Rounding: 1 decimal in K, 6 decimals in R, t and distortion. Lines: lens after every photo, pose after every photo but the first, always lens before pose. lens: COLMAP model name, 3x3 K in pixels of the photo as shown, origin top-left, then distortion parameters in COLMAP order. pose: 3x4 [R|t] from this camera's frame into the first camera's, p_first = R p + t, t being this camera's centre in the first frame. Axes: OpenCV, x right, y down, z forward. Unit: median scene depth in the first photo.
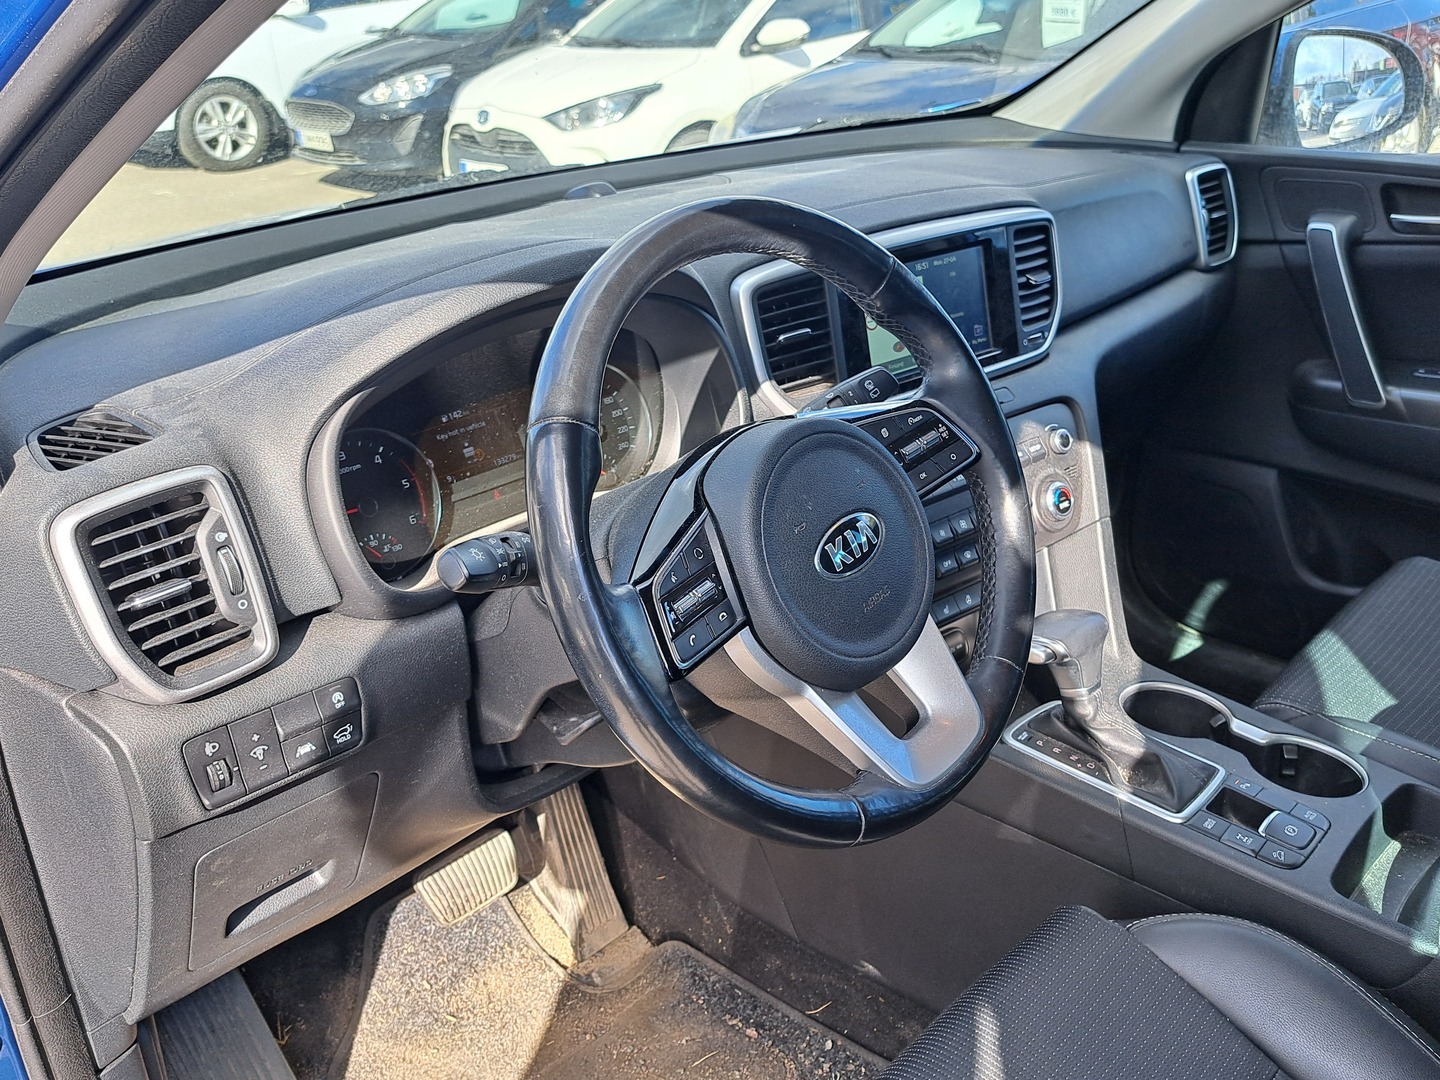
lens RADIAL K [[1249.5, 0, 712.9], [0, 1249.5, 536.2], [0, 0, 1]] dist [0.062037, -0.052085]
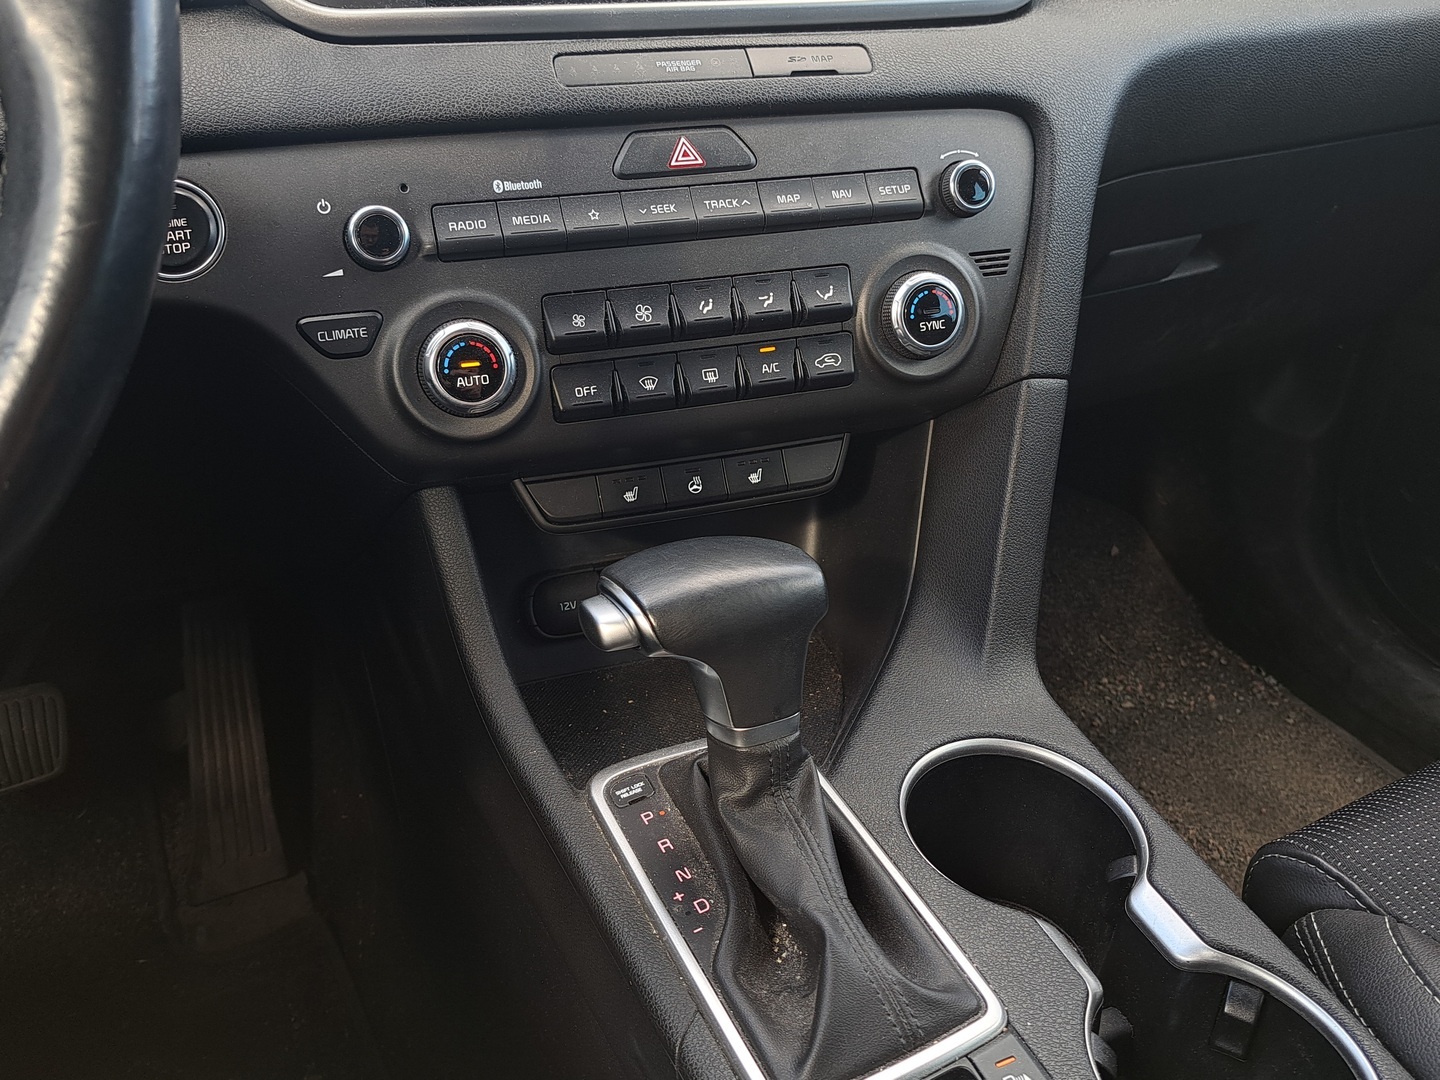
lens RADIAL K [[1249.5, 0, 725.6], [0, 1249.5, 546.8], [0, 0, 1]] dist [0.062037, -0.052085]
pose [[0.936366, 0.221995, -0.271914, 0.349075], [-0.187167, 0.971074, 0.148271, -0.001627], [0.296964, -0.087943, 0.950830, 0.529195]]
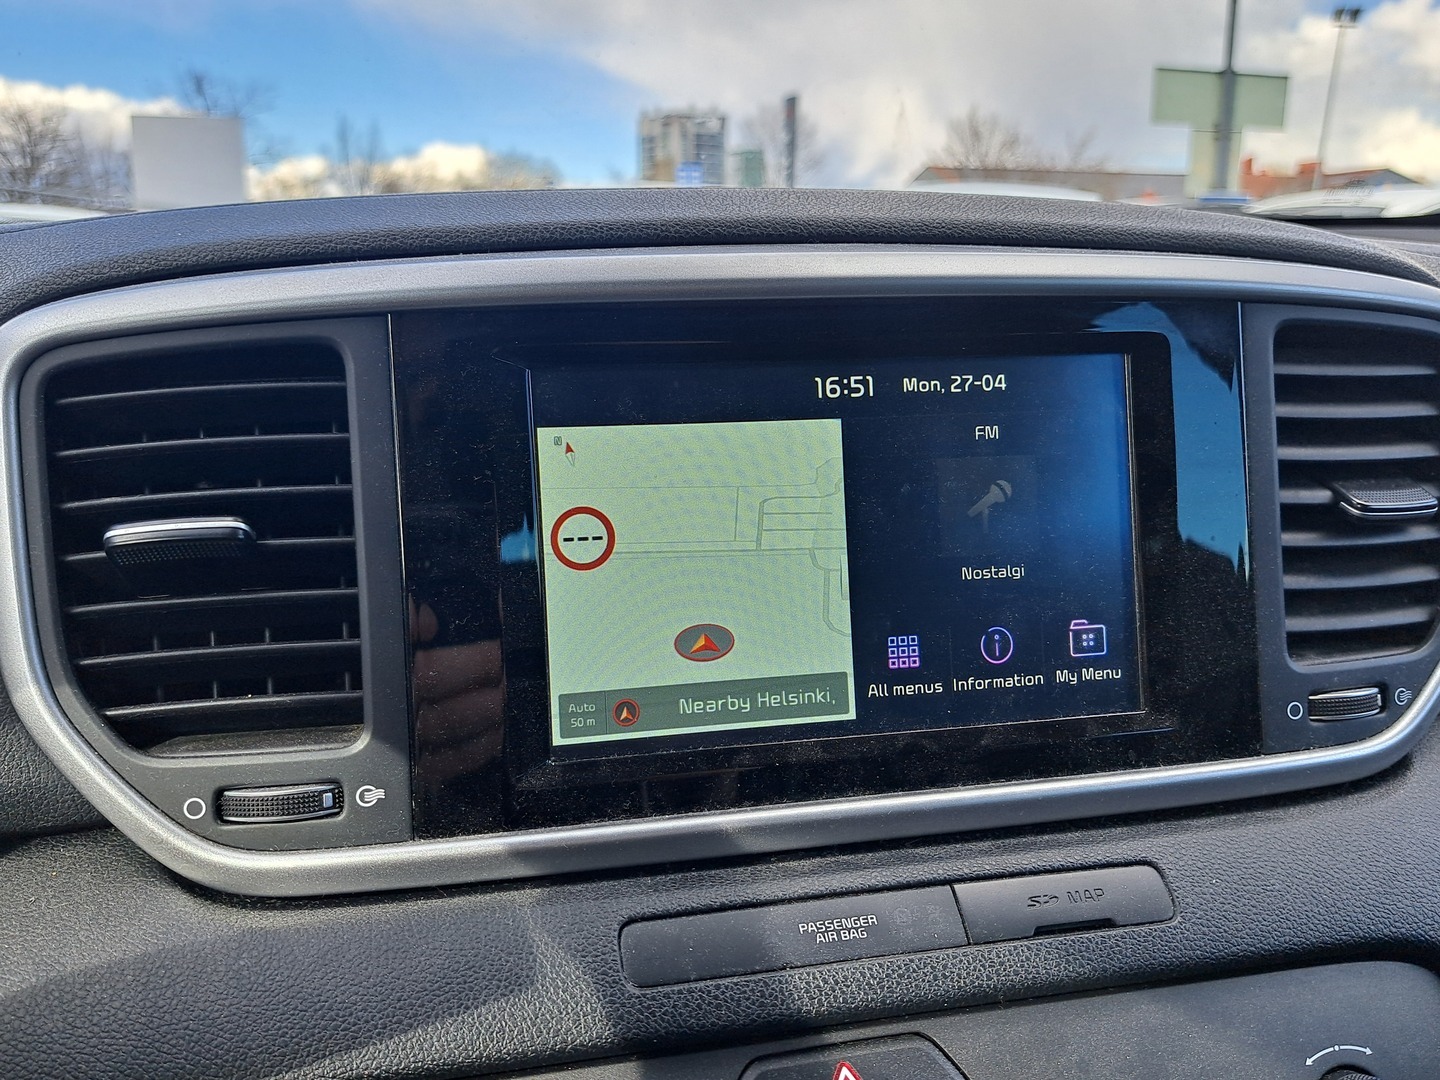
lens RADIAL K [[1249.5, 0, 714.8], [0, 1249.5, 538.8], [0, 0, 1]] dist [0.062037, -0.052085]
pose [[0.892986, 0.135908, -0.429075, 0.255307], [-0.211597, 0.968168, -0.133709, -0.129071], [0.397244, 0.210191, 0.893318, 0.700454]]
